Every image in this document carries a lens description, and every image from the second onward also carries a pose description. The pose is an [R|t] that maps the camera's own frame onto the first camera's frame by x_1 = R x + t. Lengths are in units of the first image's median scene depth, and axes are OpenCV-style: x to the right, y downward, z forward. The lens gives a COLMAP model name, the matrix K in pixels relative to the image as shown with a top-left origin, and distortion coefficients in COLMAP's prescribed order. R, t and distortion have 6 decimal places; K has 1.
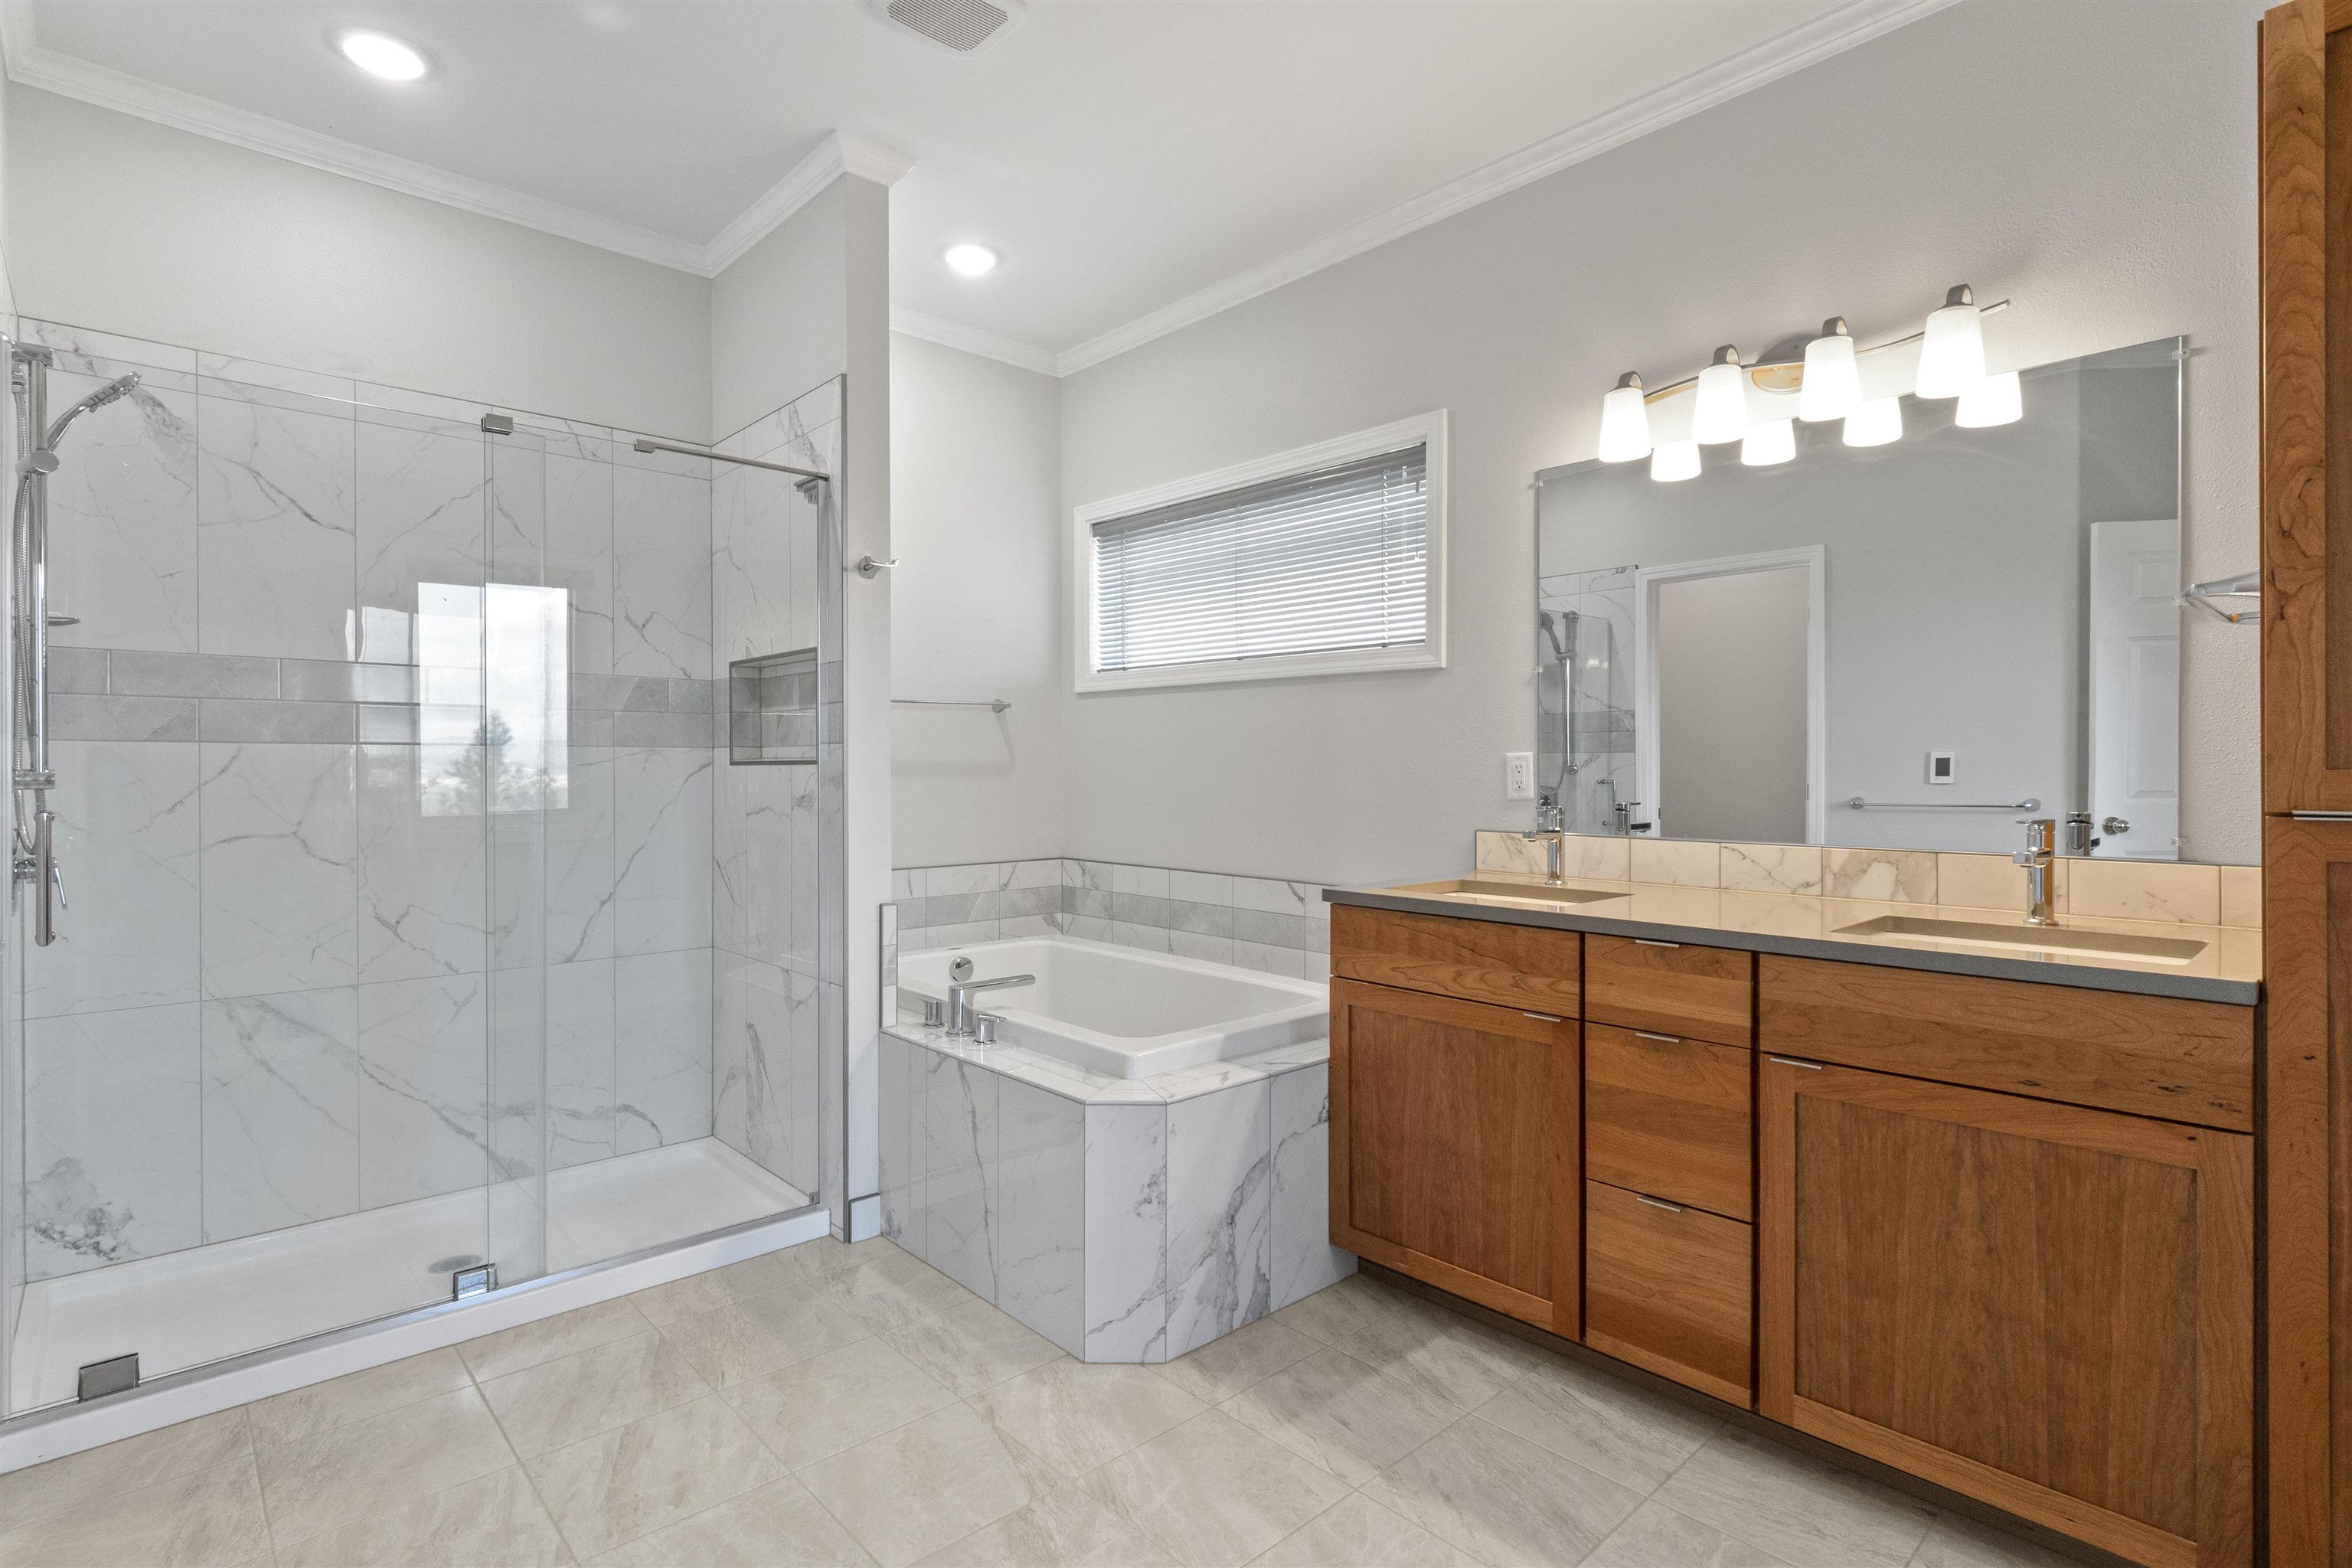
lens RADIAL K [[1144.9, 0, 1172.4], [0, 1144.9, 740.2], [0, 0, 1]] dist [-0.014924, 0.000641]
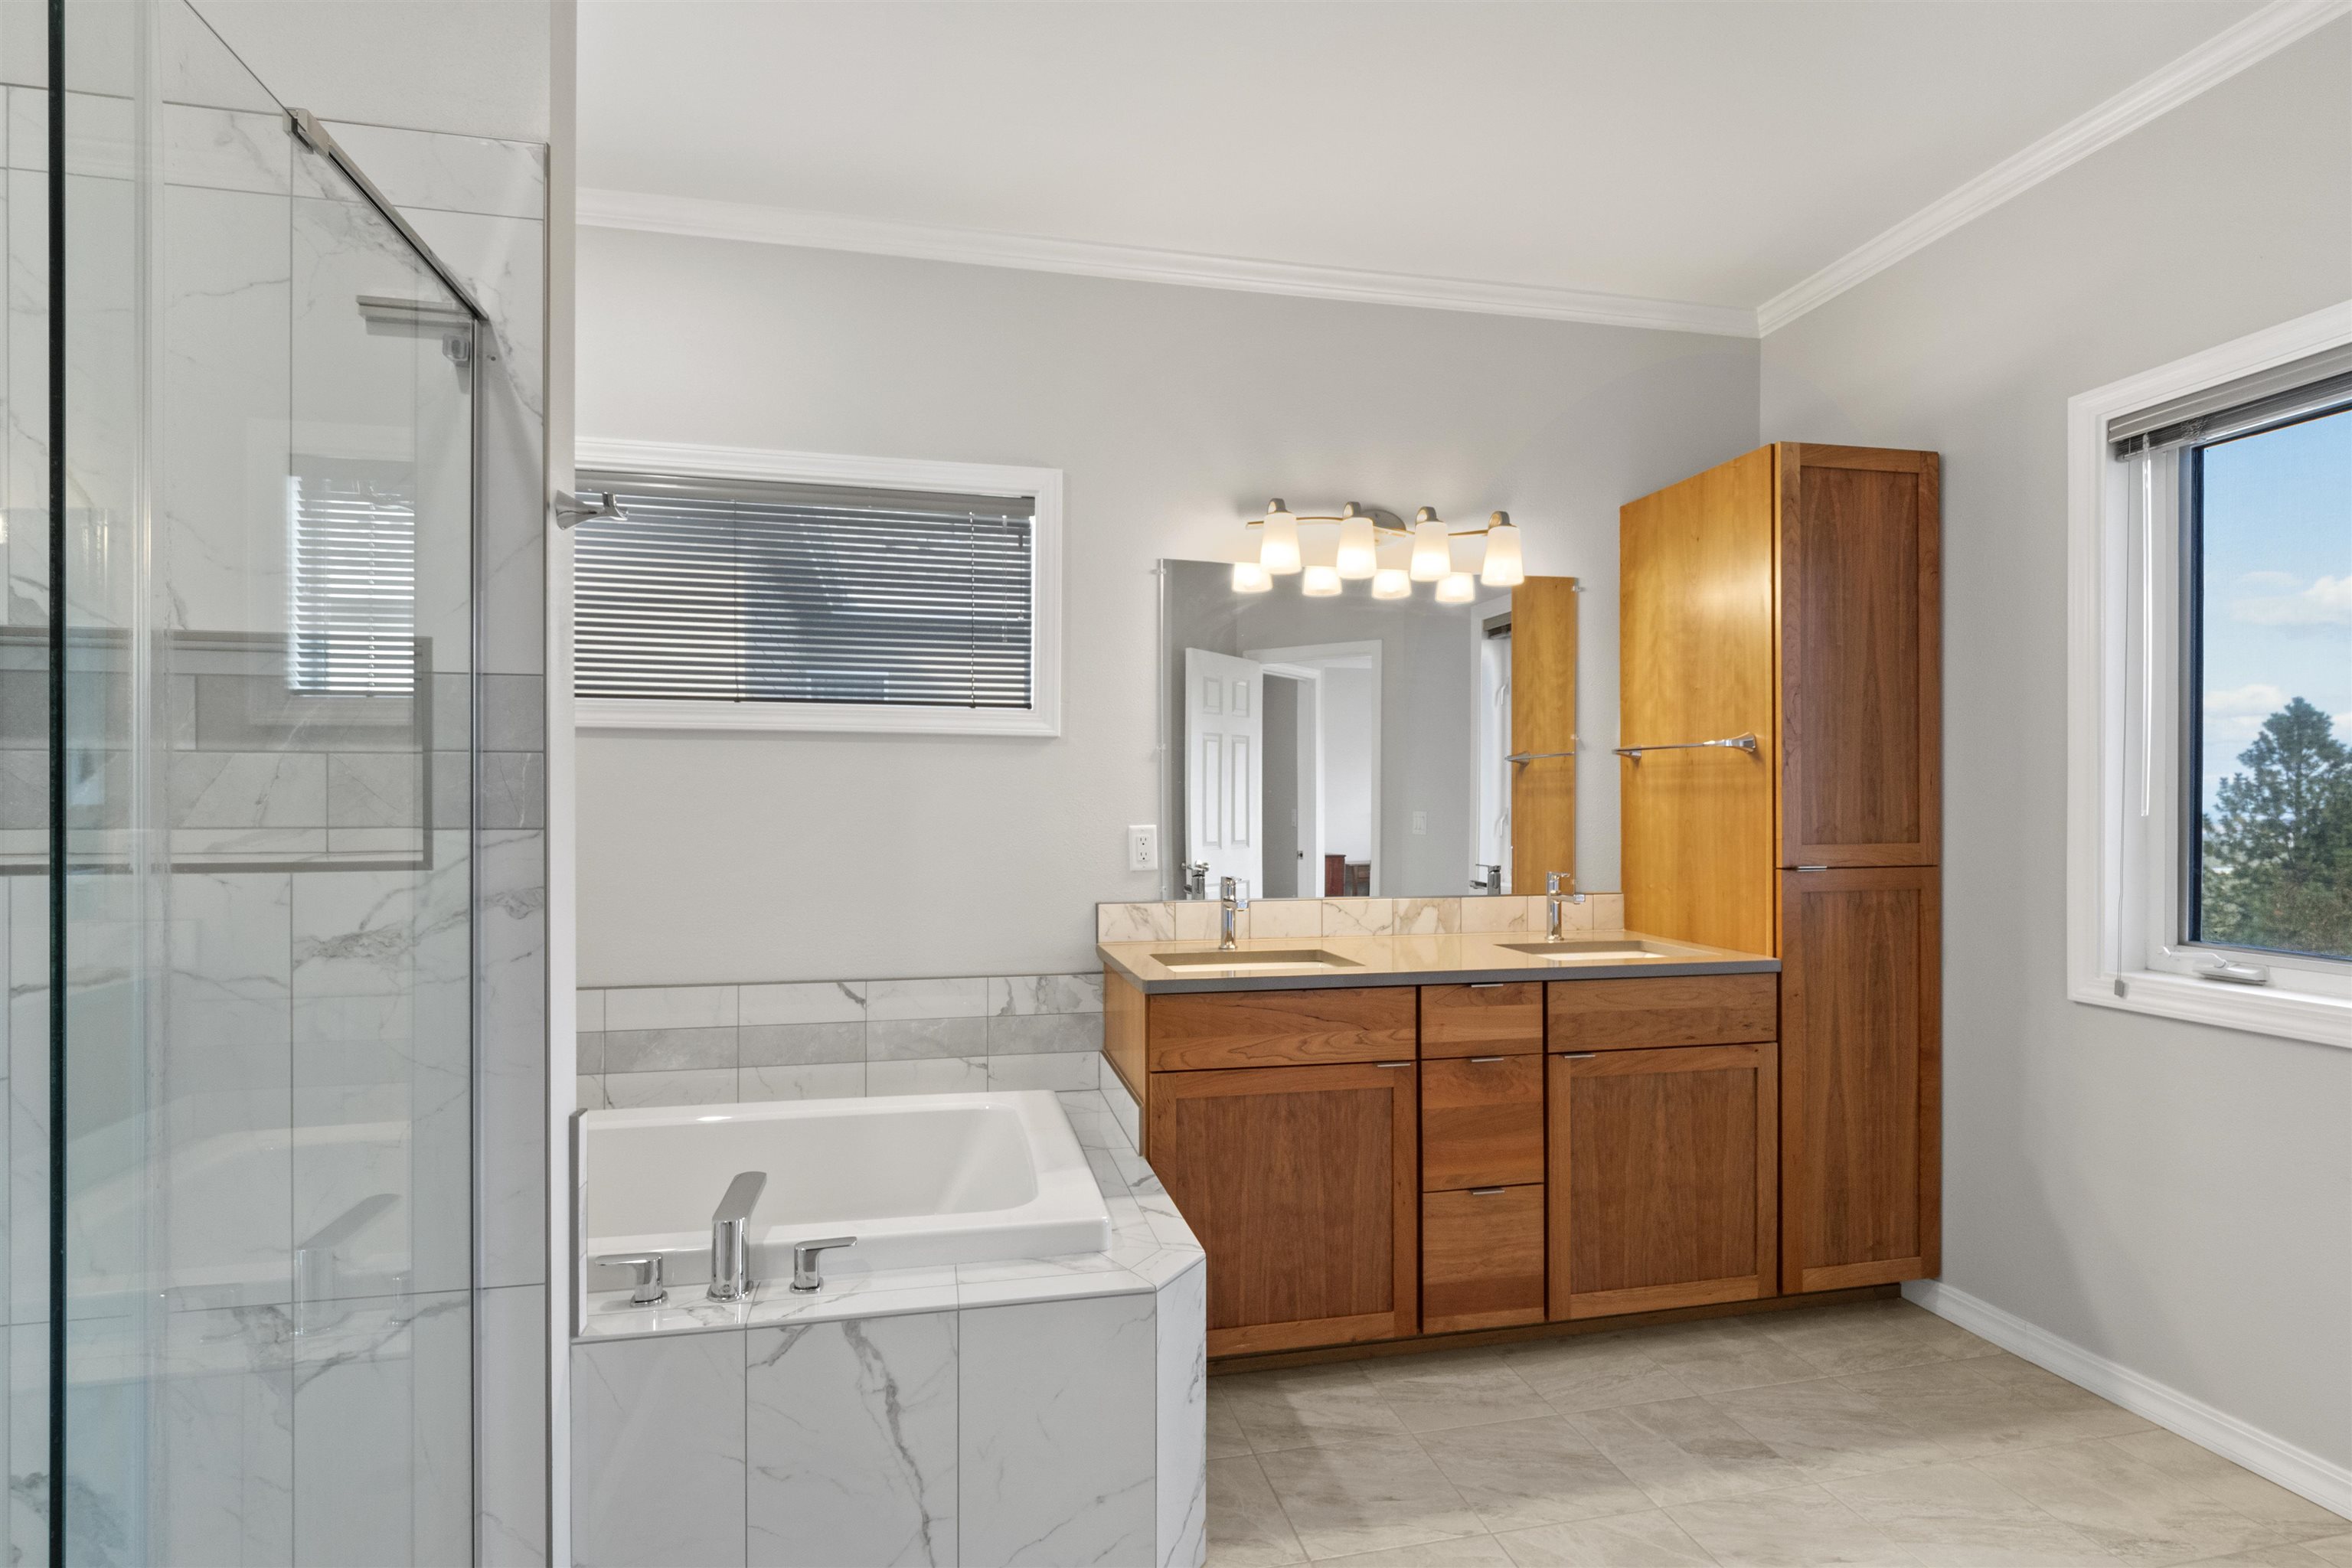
lens RADIAL K [[1156.8, 0, 1174.2], [0, 1156.8, 777.8], [0, 0, 1]] dist [0.002810, -0.001589]
pose [[0.493160, 0.018839, 0.869735, -0.816215], [-0.021089, 0.999731, -0.009697, -0.030790], [-0.869683, -0.013559, 0.493424, 0.630555]]
